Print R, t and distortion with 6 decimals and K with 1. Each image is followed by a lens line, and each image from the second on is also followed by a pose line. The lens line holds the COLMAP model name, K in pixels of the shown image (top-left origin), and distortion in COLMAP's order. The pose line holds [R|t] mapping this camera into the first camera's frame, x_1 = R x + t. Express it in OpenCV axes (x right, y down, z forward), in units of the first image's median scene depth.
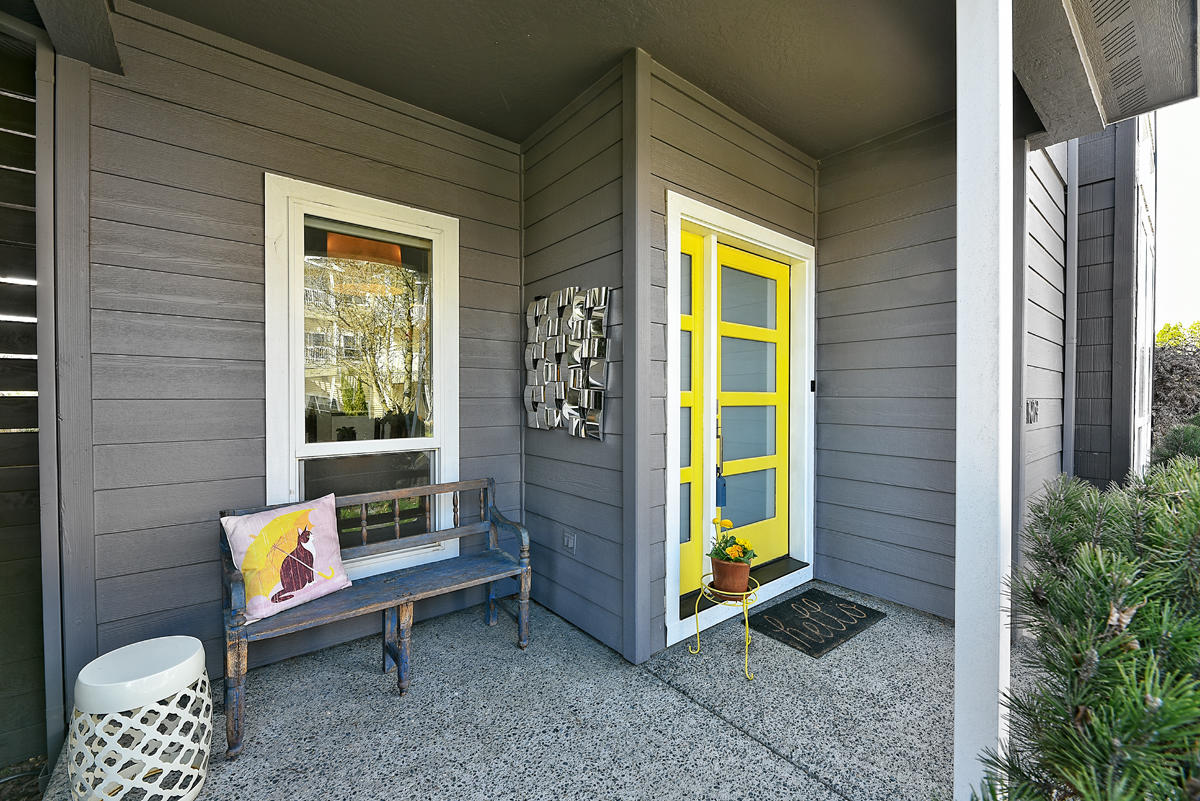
lens RADIAL K [[485.6, 0, 599.7], [0, 485.6, 402.6], [0, 0, 1]] dist [-0.001059, -0.000717]
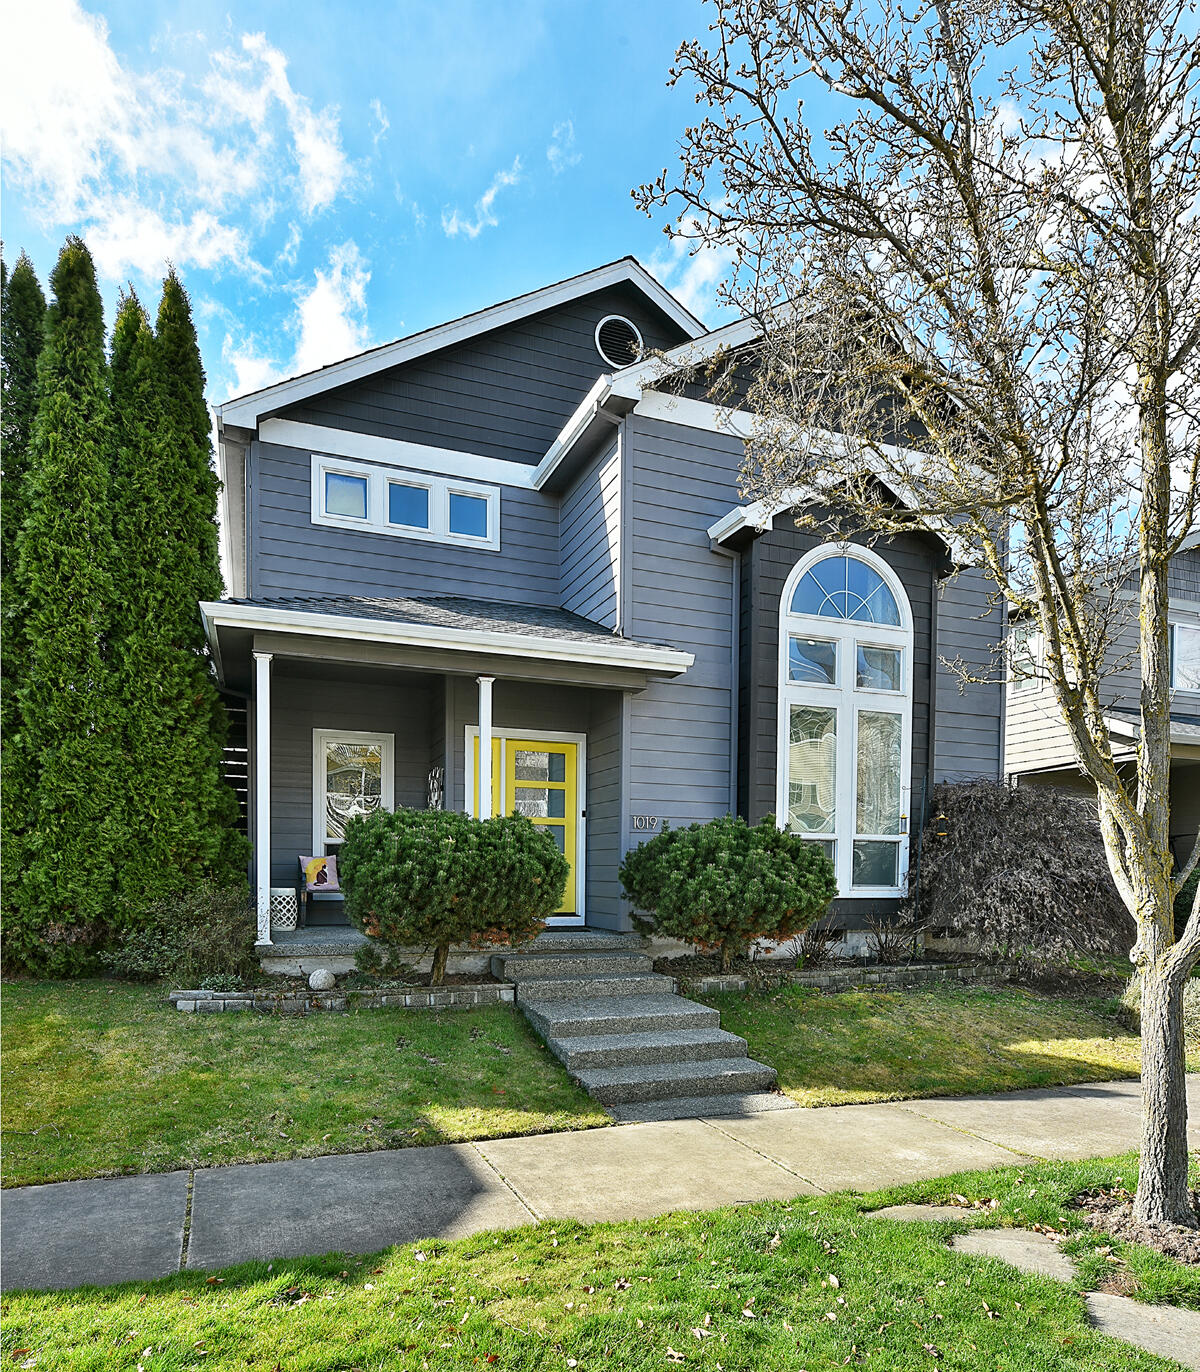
lens RADIAL K [[889.5, 0, 595.7], [0, 889.5, 899.7], [0, 0, 1]] dist [0.021367, -0.022883]
pose [[0.952519, 0.010743, -0.304290, 2.196108], [-0.007888, 0.999913, 0.010609, 0.359682], [0.304377, -0.007705, 0.952520, -3.067979]]
